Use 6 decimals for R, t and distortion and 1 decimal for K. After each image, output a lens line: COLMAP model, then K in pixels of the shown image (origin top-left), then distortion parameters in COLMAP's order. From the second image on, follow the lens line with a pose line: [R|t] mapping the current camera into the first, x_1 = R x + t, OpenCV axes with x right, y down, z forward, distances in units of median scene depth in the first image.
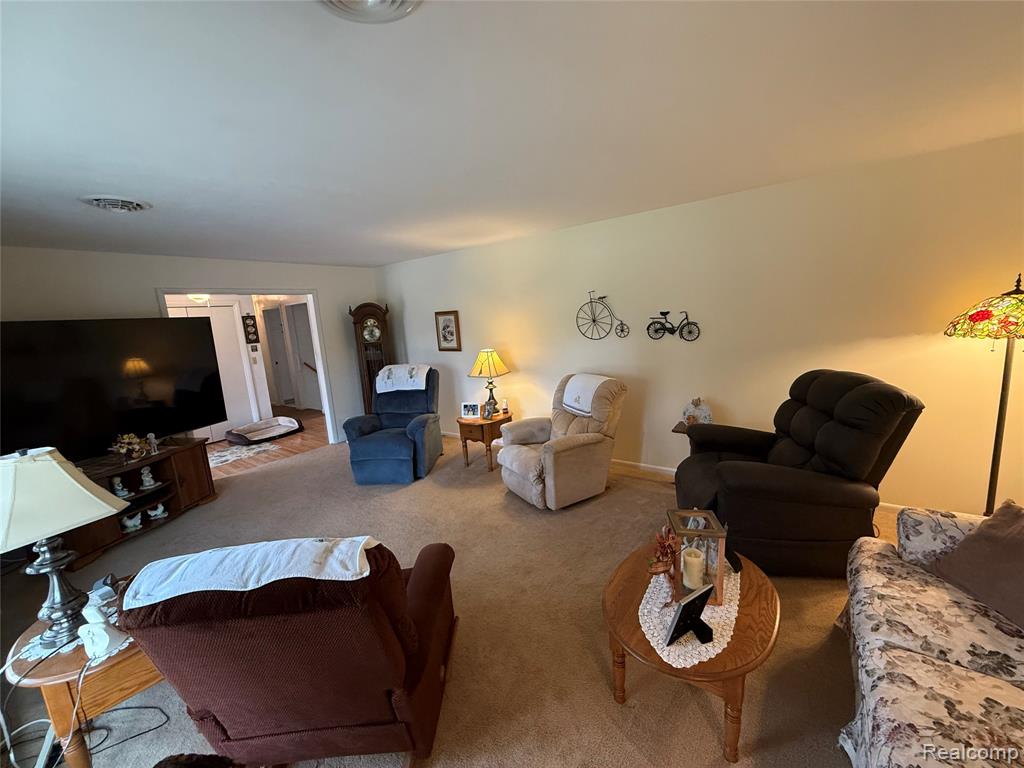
lens RADIAL K [[408.3, 0, 511.9], [0, 408.3, 385.7], [0, 0, 1]] dist [-0.001783, 0.000294]
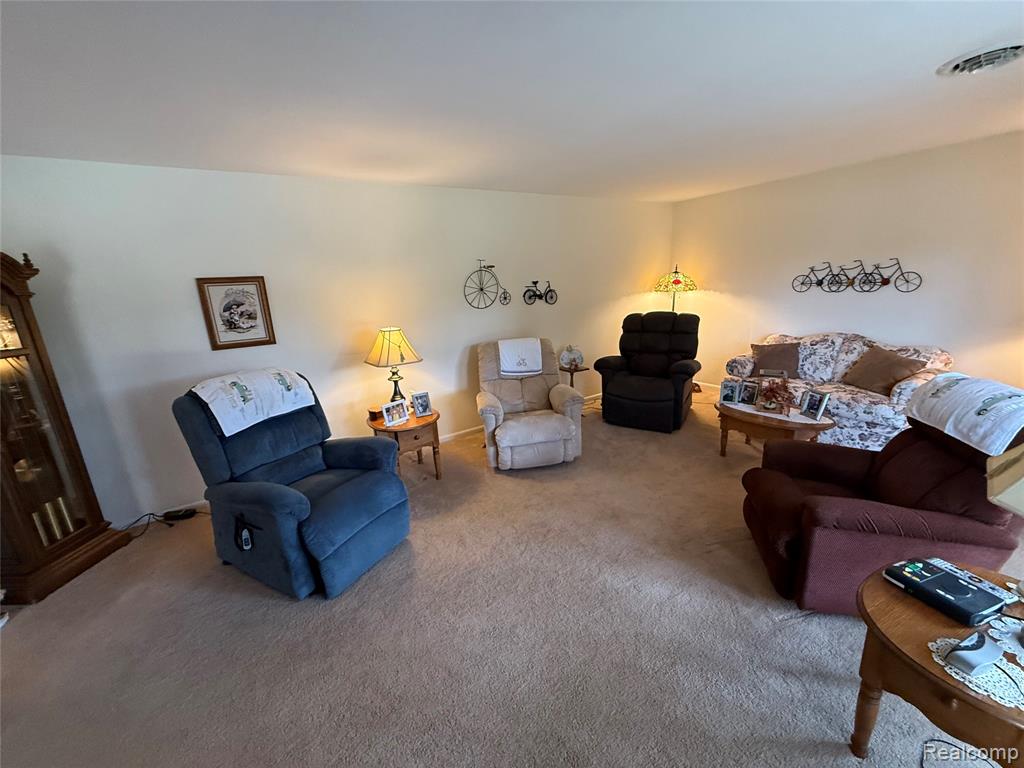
lens RADIAL K [[408.3, 0, 514.1], [0, 408.3, 380.8], [0, 0, 1]] dist [-0.001783, 0.000294]
pose [[0.345738, -0.181238, 0.920662, -0.747398], [0.192058, 0.974065, 0.119626, -0.045216], [-0.918465, 0.135461, 0.371580, 0.589924]]
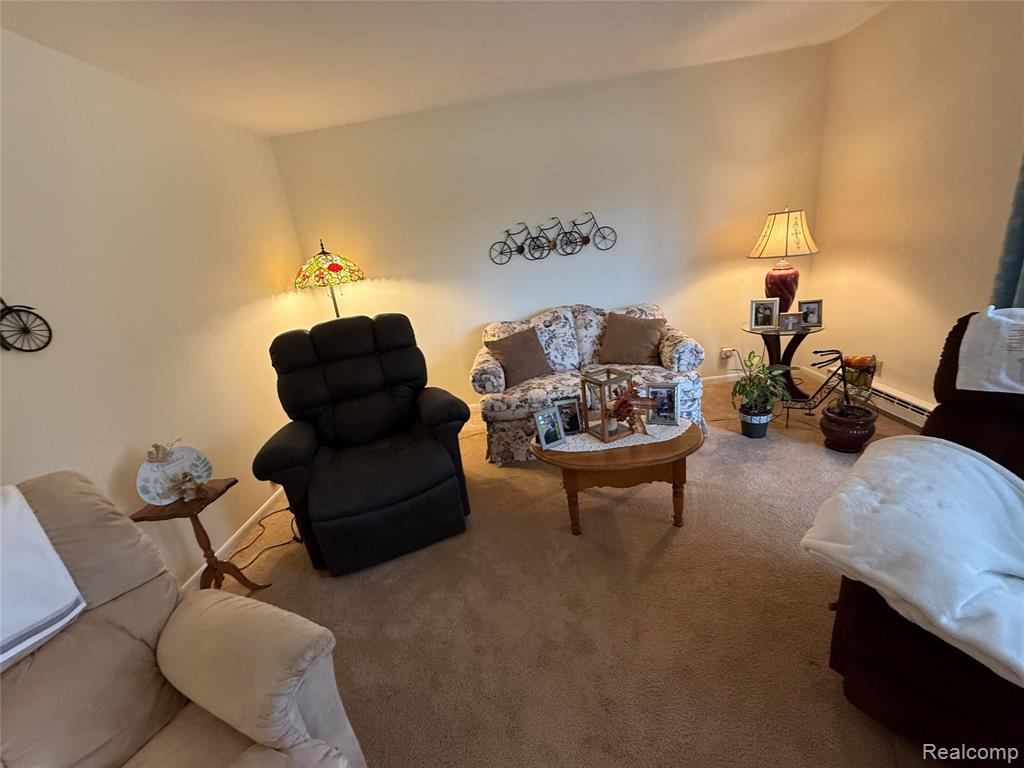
lens RADIAL K [[408.3, 0, 512.6], [0, 408.3, 384.7], [0, 0, 1]] dist [-0.001783, 0.000294]
pose [[-0.553402, -0.125648, 0.823383, -0.175285], [0.311458, 0.885623, 0.344479, -0.062113], [-0.772489, 0.447085, -0.450971, 0.732663]]
